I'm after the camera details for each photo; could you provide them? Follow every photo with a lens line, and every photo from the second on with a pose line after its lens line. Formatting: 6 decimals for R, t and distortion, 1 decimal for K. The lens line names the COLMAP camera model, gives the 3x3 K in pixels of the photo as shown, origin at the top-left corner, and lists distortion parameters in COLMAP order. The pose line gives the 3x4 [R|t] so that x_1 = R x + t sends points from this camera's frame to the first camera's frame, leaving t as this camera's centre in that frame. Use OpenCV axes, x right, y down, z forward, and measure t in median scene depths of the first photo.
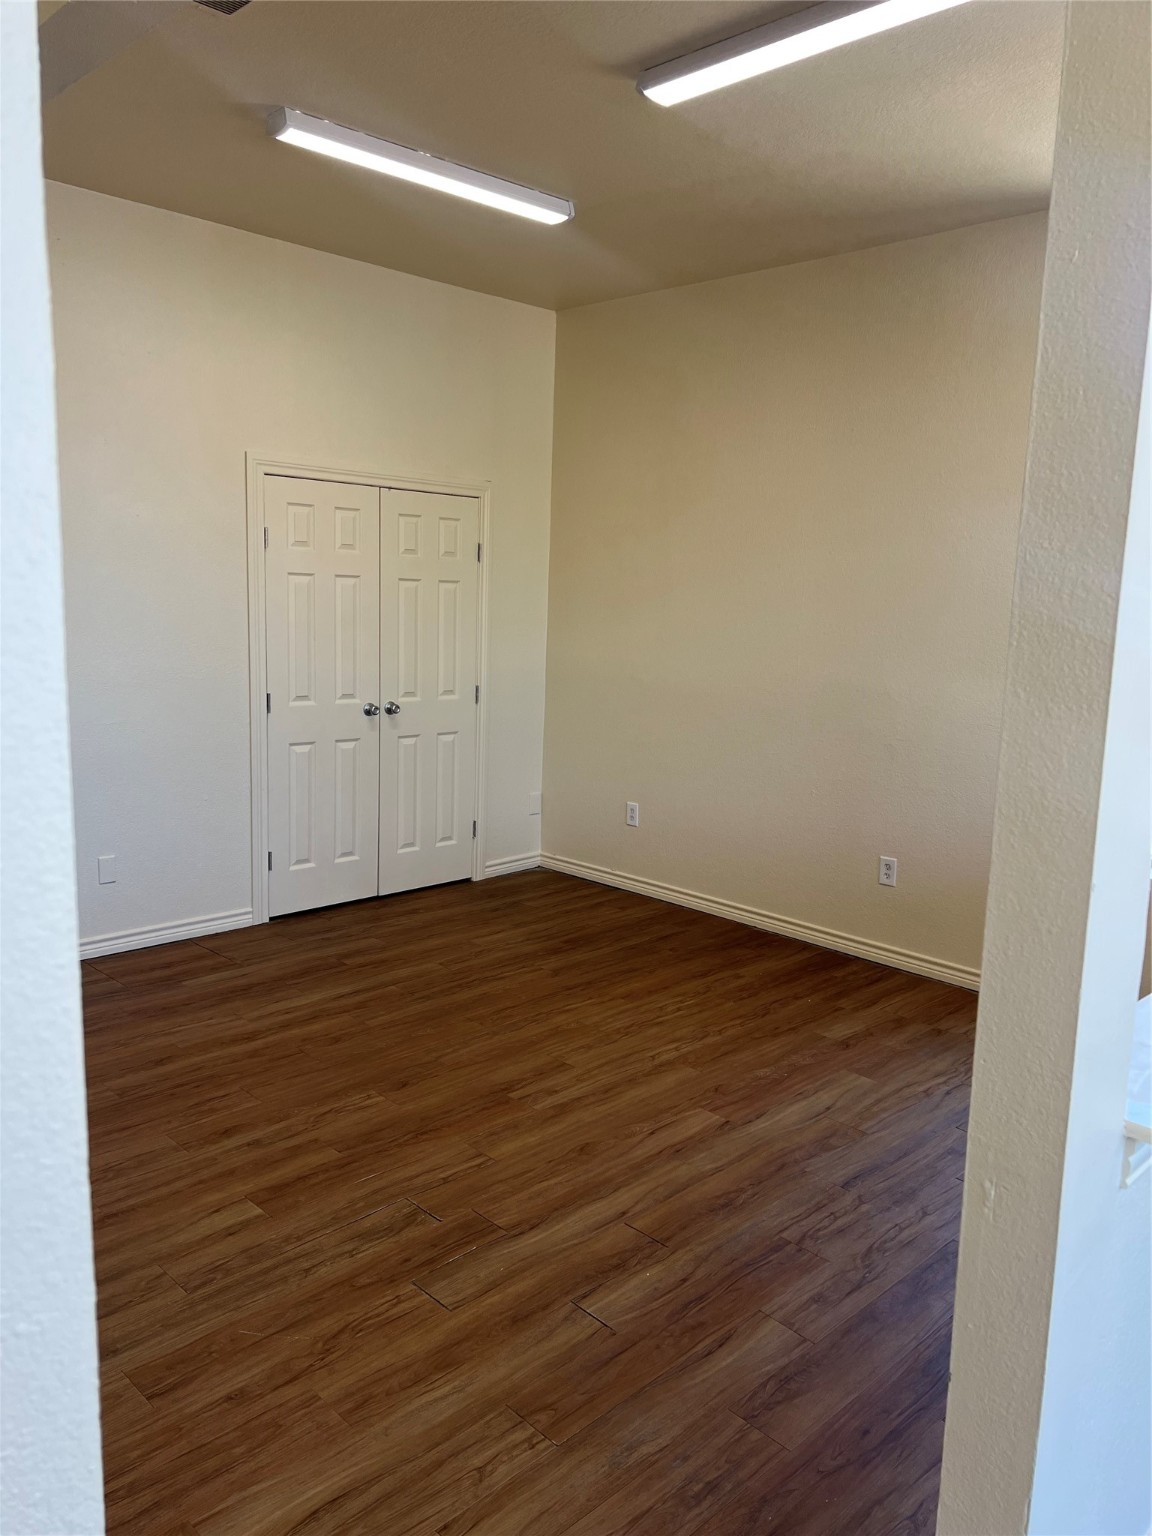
lens RADIAL K [[1155.0, 0, 577.0], [0, 1155.0, 775.1], [0, 0, 1]] dist [0.055800, -0.065677]
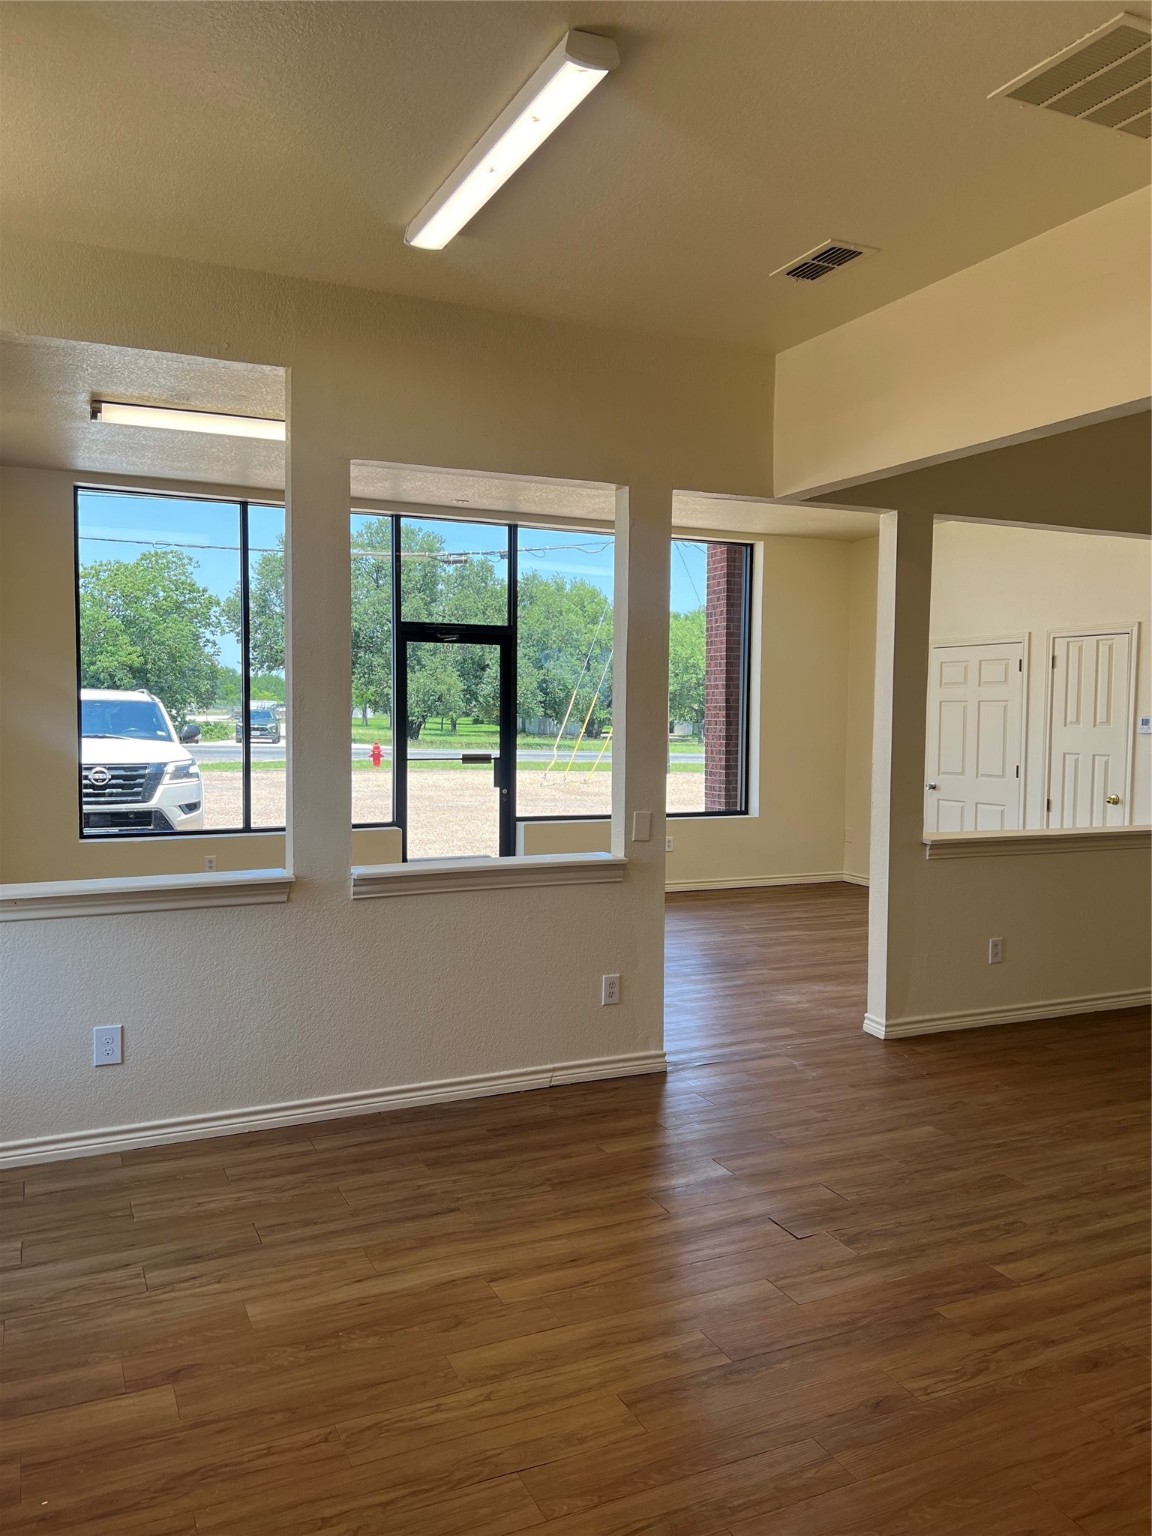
lens RADIAL K [[1155.0, 0, 565.7], [0, 1155.0, 760.5], [0, 0, 1]] dist [0.055800, -0.065677]
pose [[-0.940696, -0.053303, 0.335036, -0.134734], [0.019168, 0.977651, 0.209358, -0.184126], [-0.338708, 0.203365, -0.918651, 1.172459]]
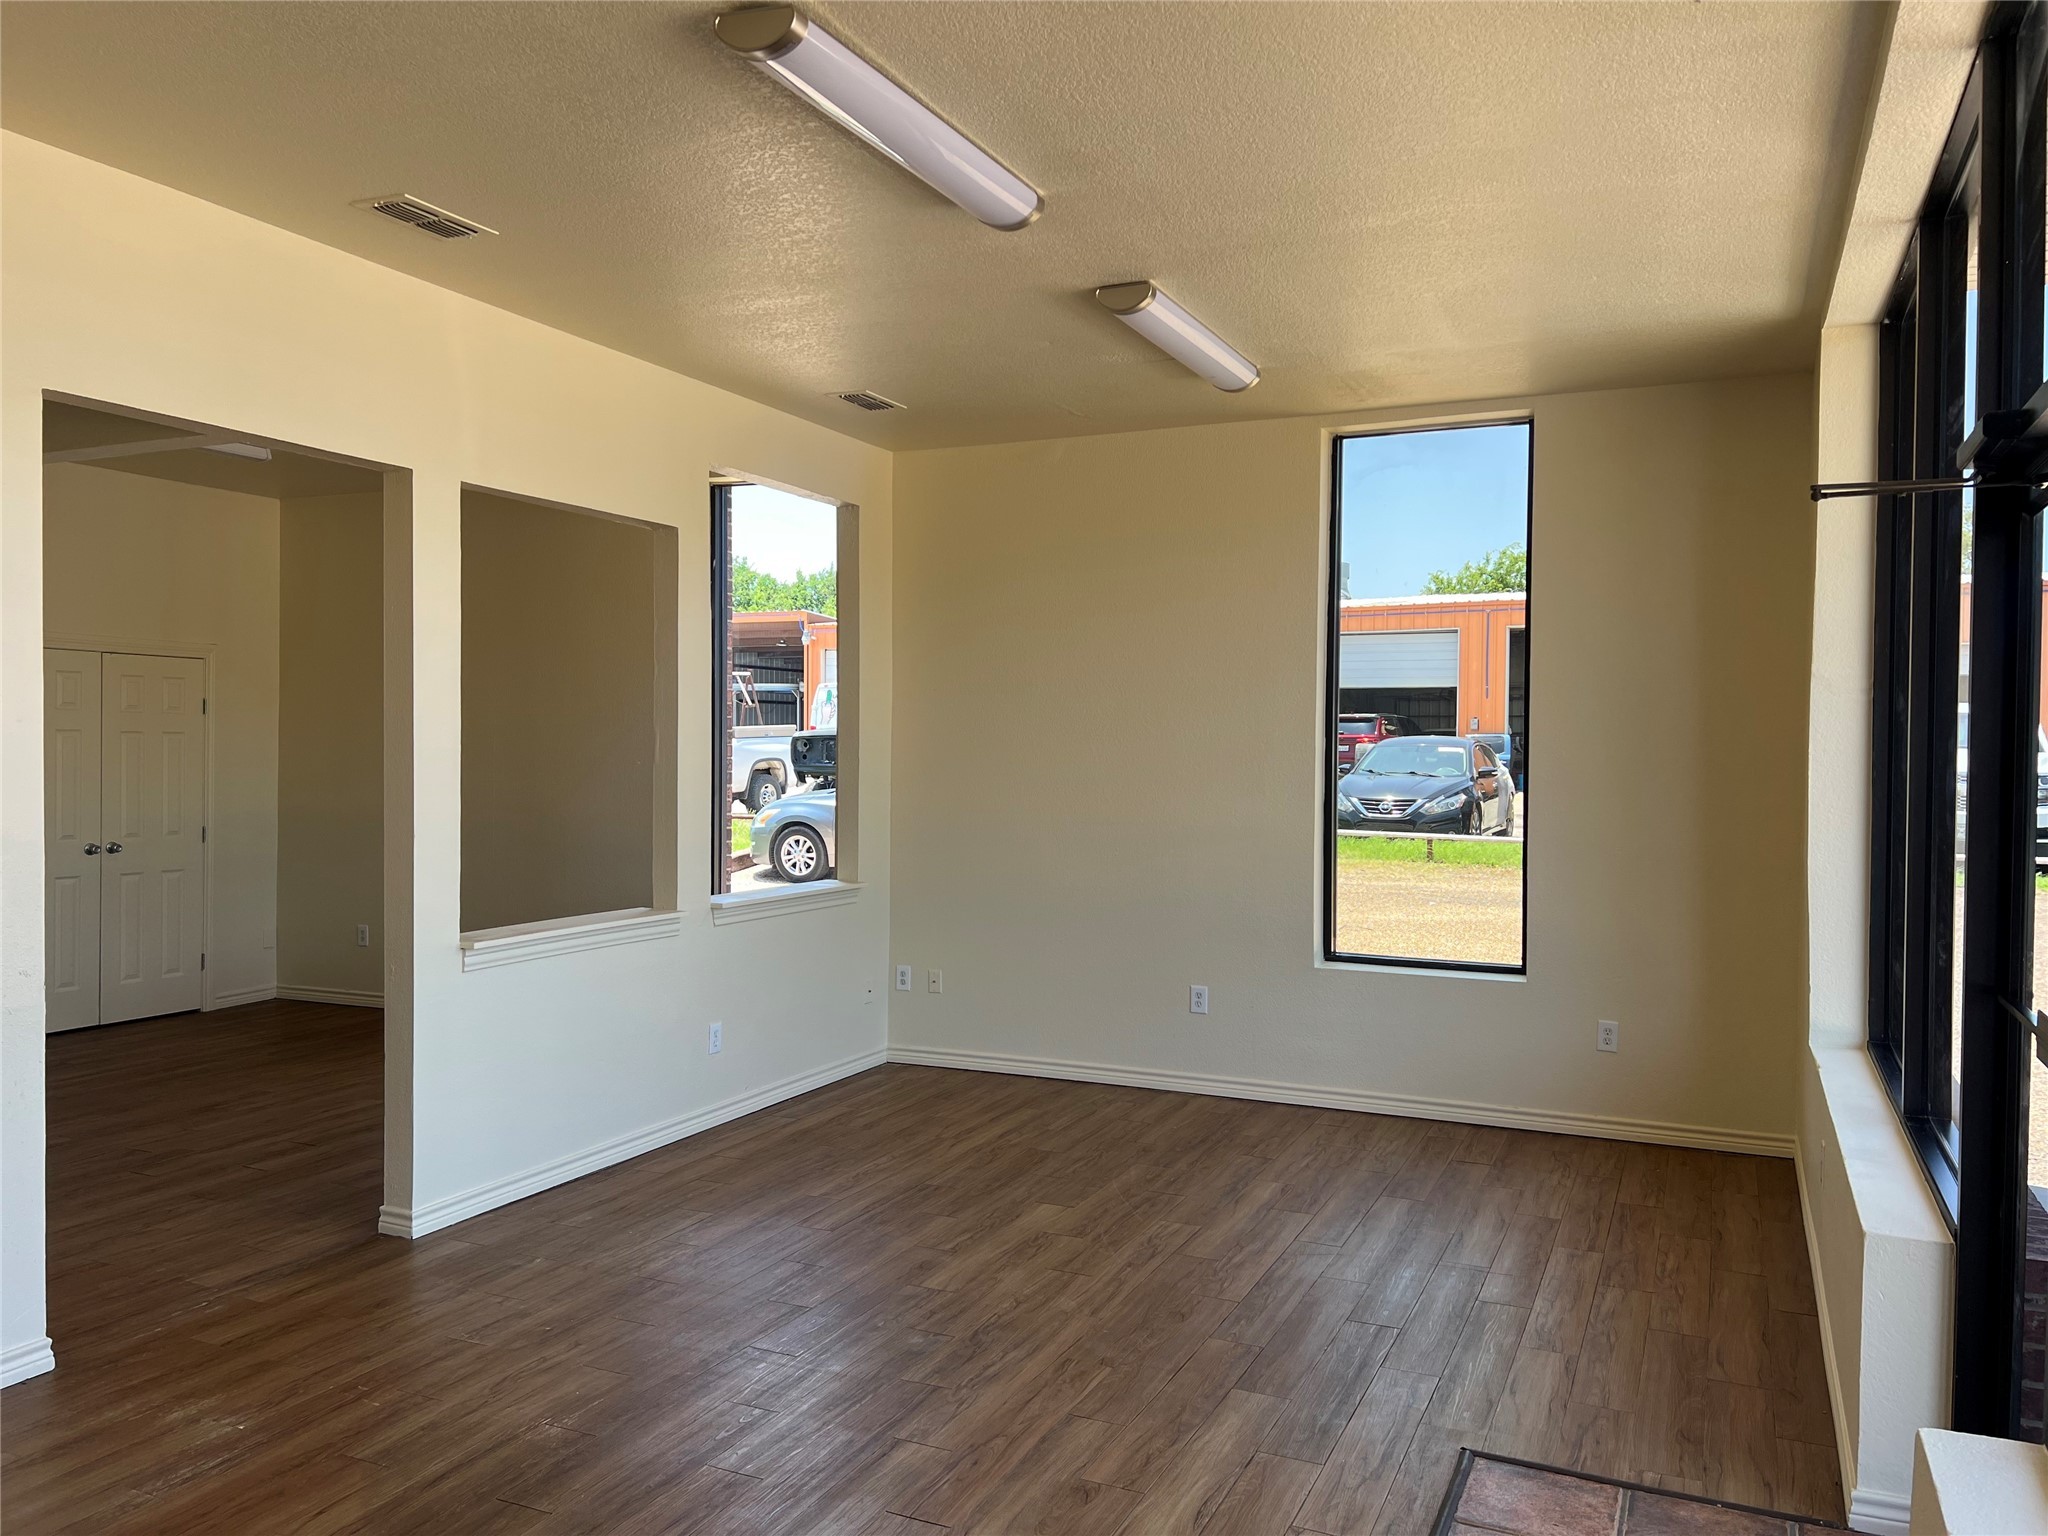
lens RADIAL K [[1540.0, 0, 1016.3], [0, 1540.0, 777.9], [0, 0, 1]] dist [0.055800, -0.065677]
pose [[0.933409, -0.030421, 0.357521, 0.124840], [0.078123, 0.989726, -0.119747, 0.133433], [-0.350205, 0.139703, 0.926196, -0.747030]]
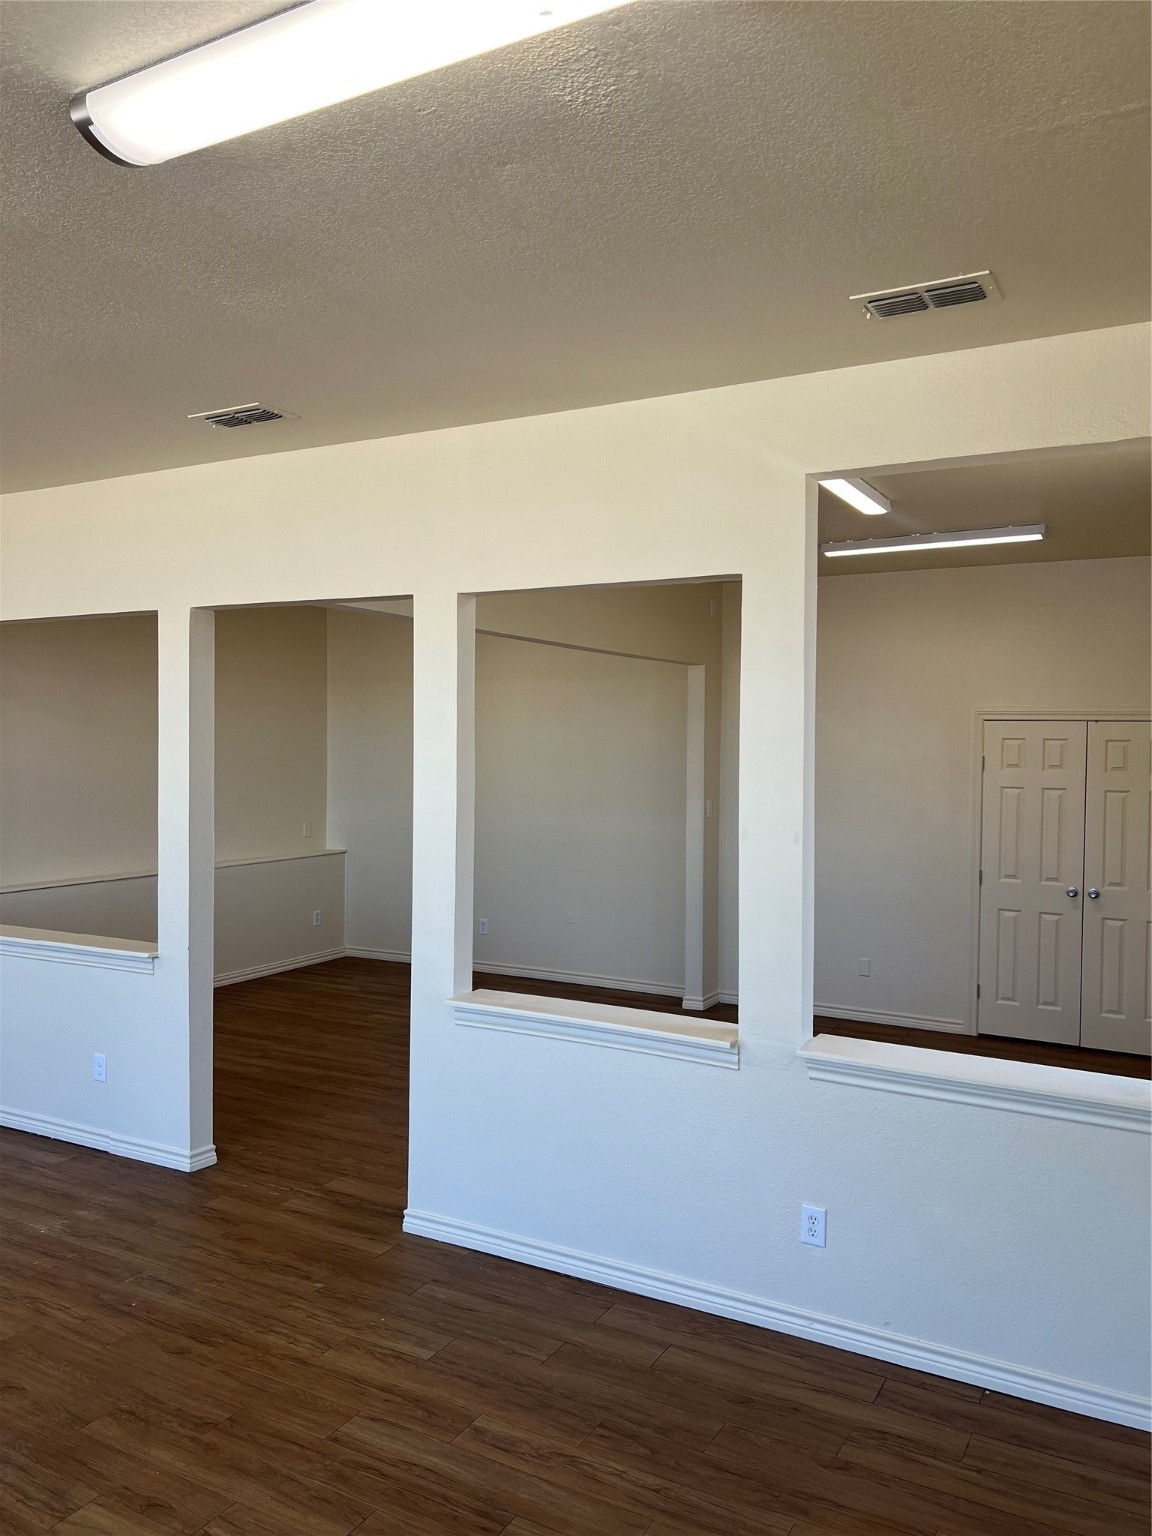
lens RADIAL K [[1155.0, 0, 586.8], [0, 1155.0, 773.4], [0, 0, 1]] dist [0.055800, -0.065677]
pose [[0.283809, -0.003599, -0.958874, 0.973968], [-0.157162, 0.986295, -0.050218, -0.041036], [0.945914, 0.164951, 0.279353, 0.132584]]
